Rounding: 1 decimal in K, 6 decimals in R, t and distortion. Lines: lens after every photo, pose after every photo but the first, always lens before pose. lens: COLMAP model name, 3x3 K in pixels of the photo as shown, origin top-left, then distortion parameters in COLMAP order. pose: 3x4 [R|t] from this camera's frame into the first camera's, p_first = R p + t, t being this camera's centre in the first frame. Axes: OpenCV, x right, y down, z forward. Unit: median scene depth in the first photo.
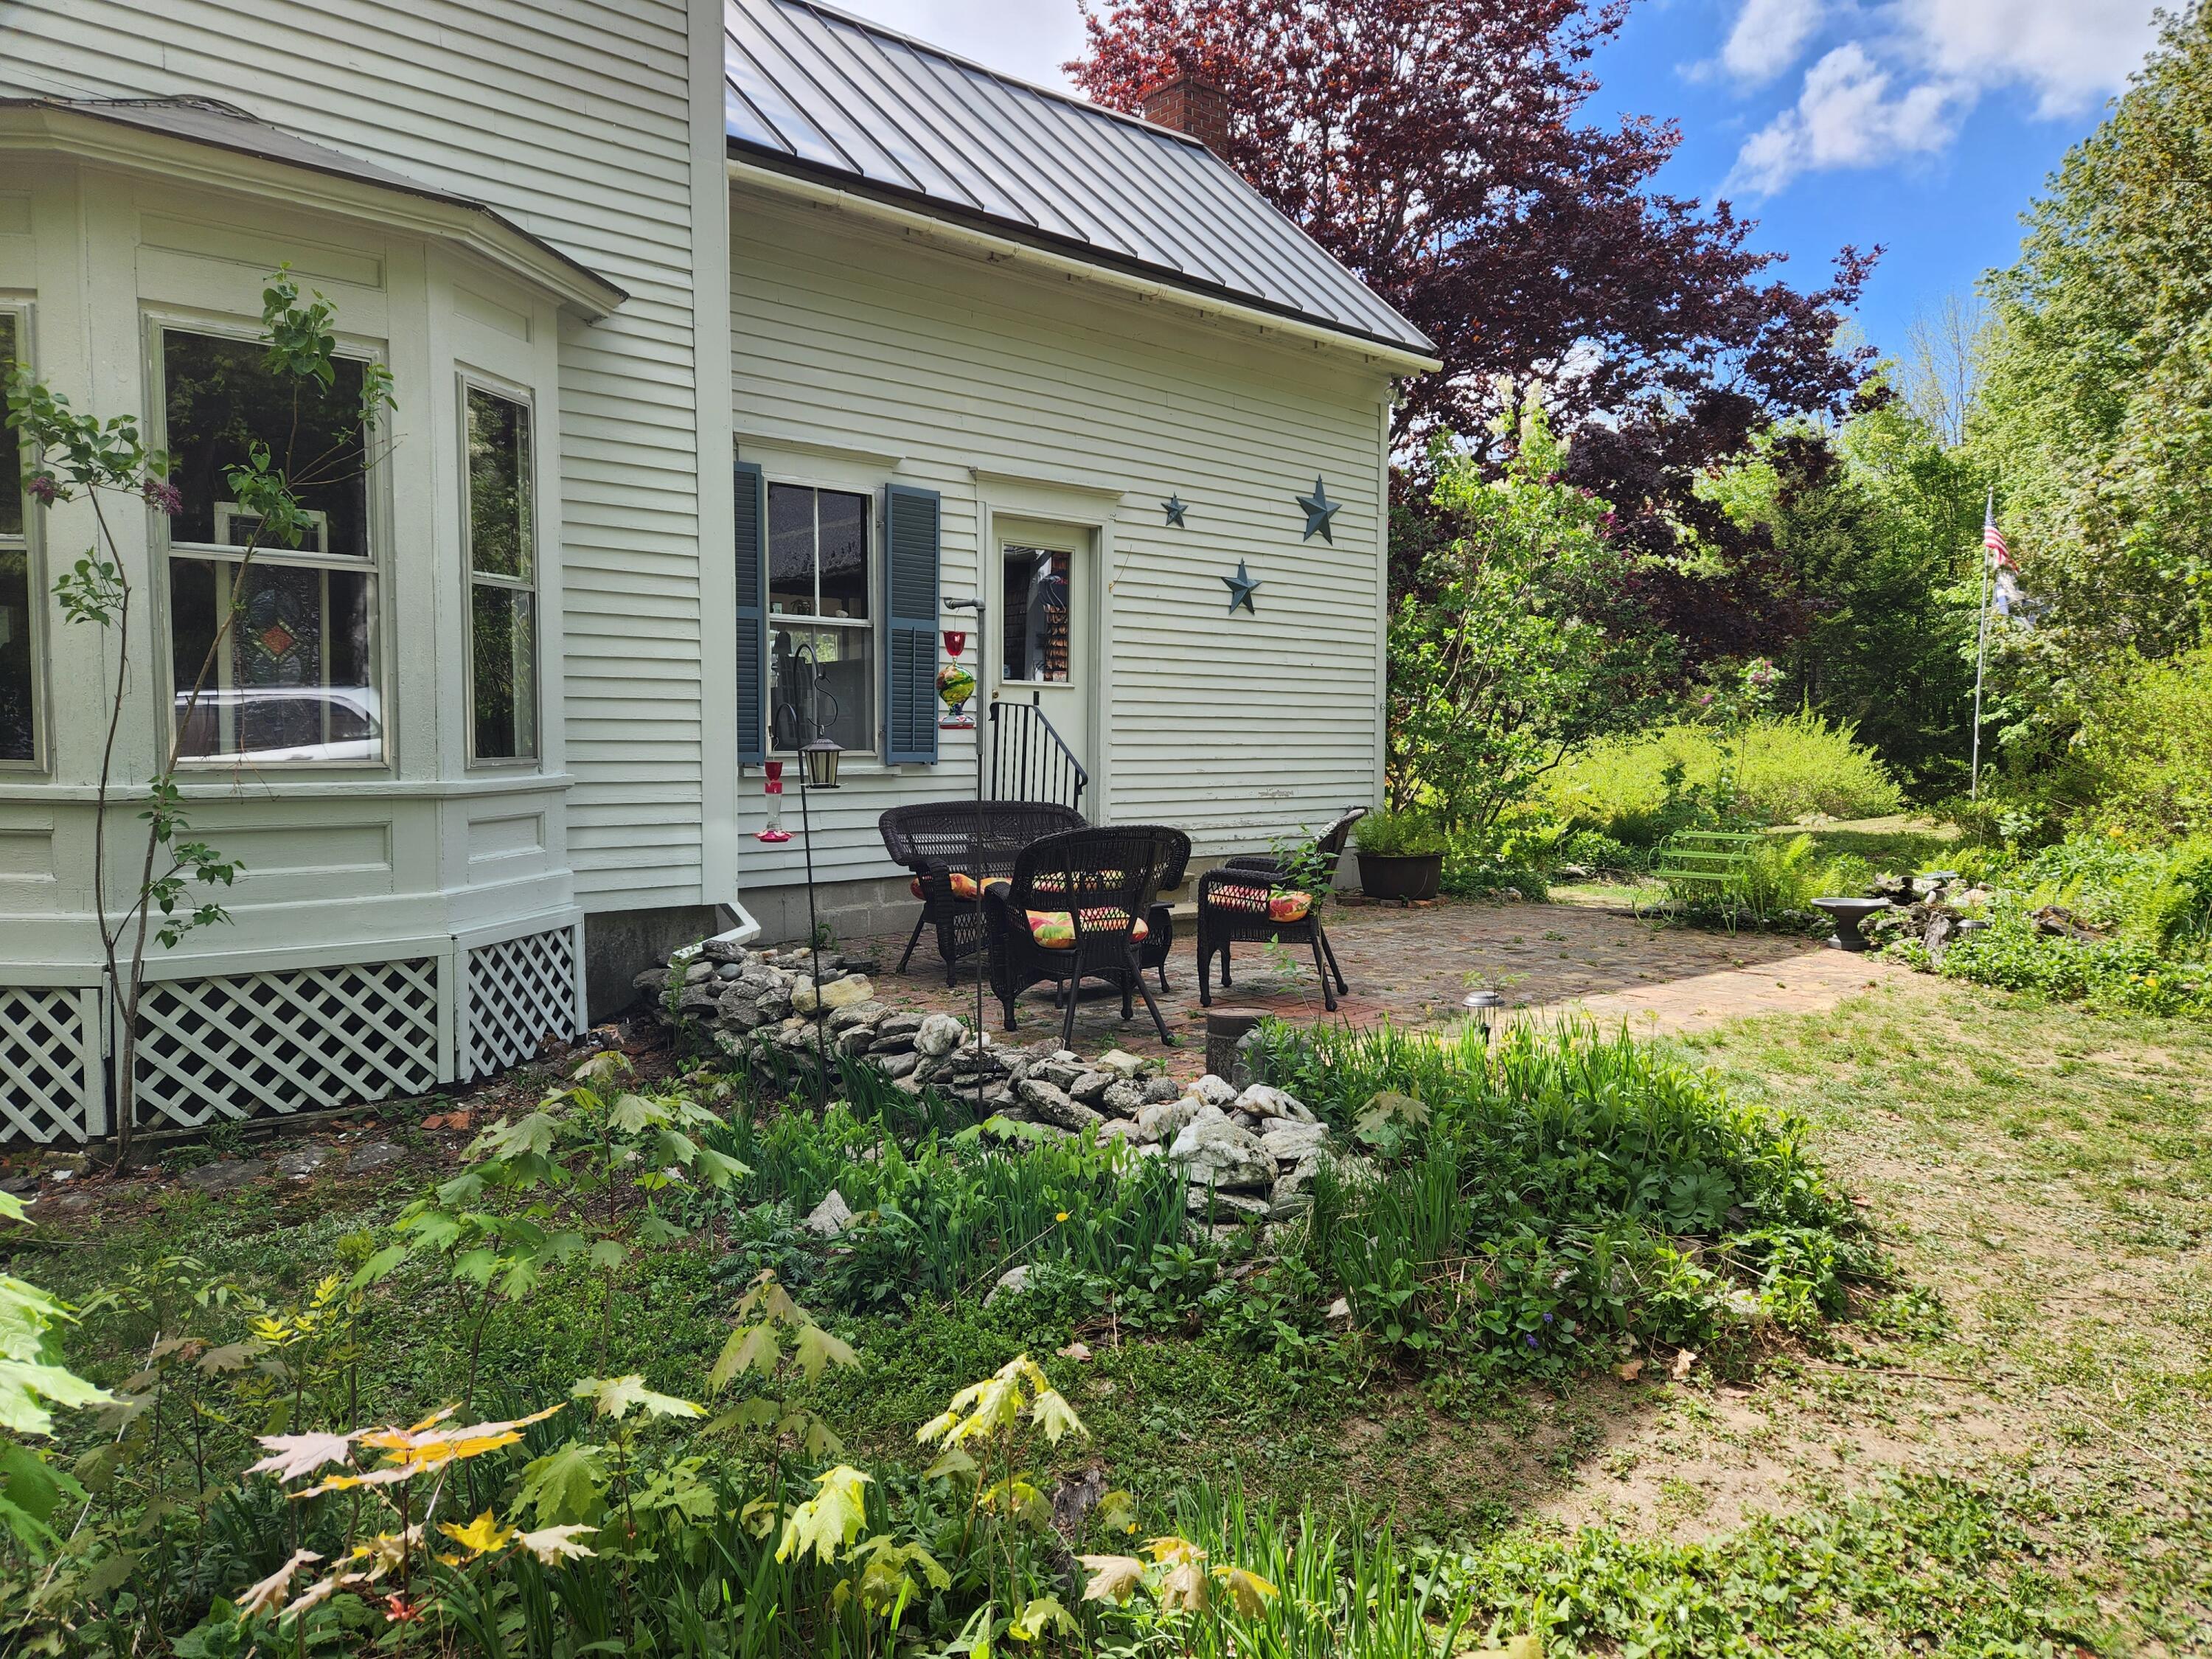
lens RADIAL K [[1448.5, 0, 1116.3], [0, 1448.5, 837.1], [0, 0, 1]] dist [0.078074, -0.065915]
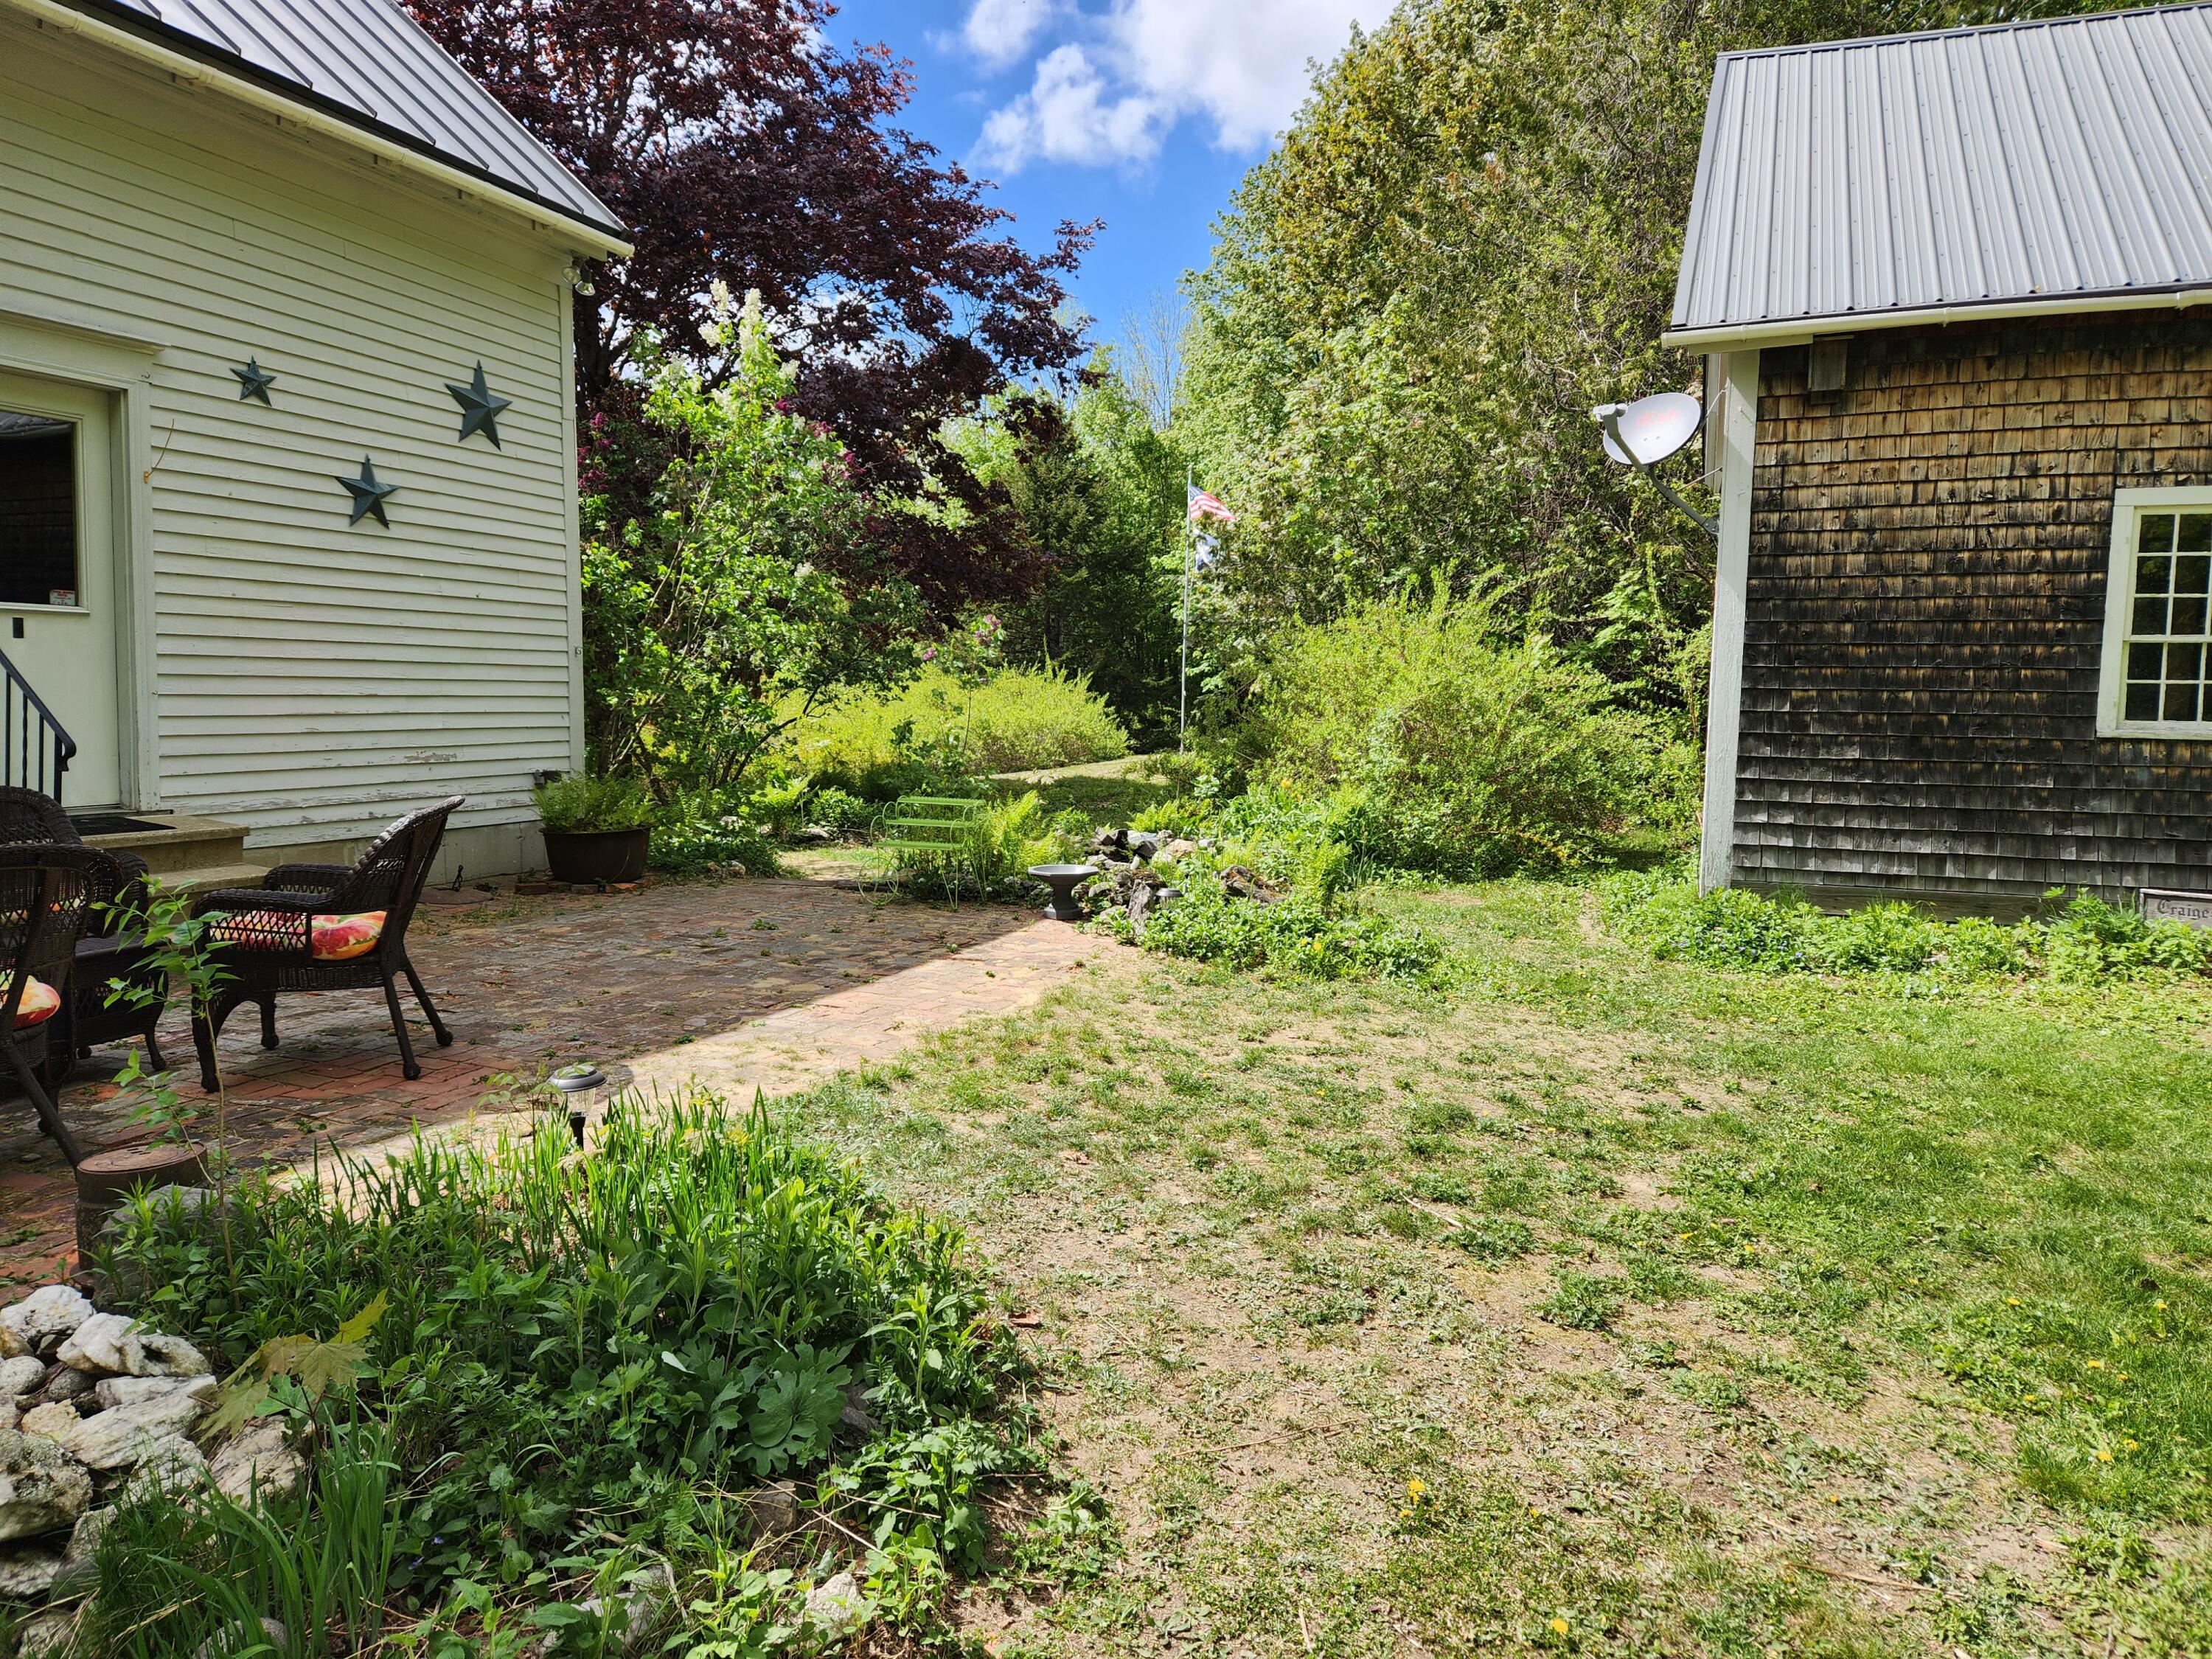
lens RADIAL K [[1448.5, 0, 1116.3], [0, 1448.5, 837.1], [0, 0, 1]] dist [0.078074, -0.065915]
pose [[0.887776, -0.037729, 0.458727, 0.073358], [0.019435, 0.998819, 0.044538, -0.015044], [-0.459865, -0.030625, 0.887461, 0.109693]]
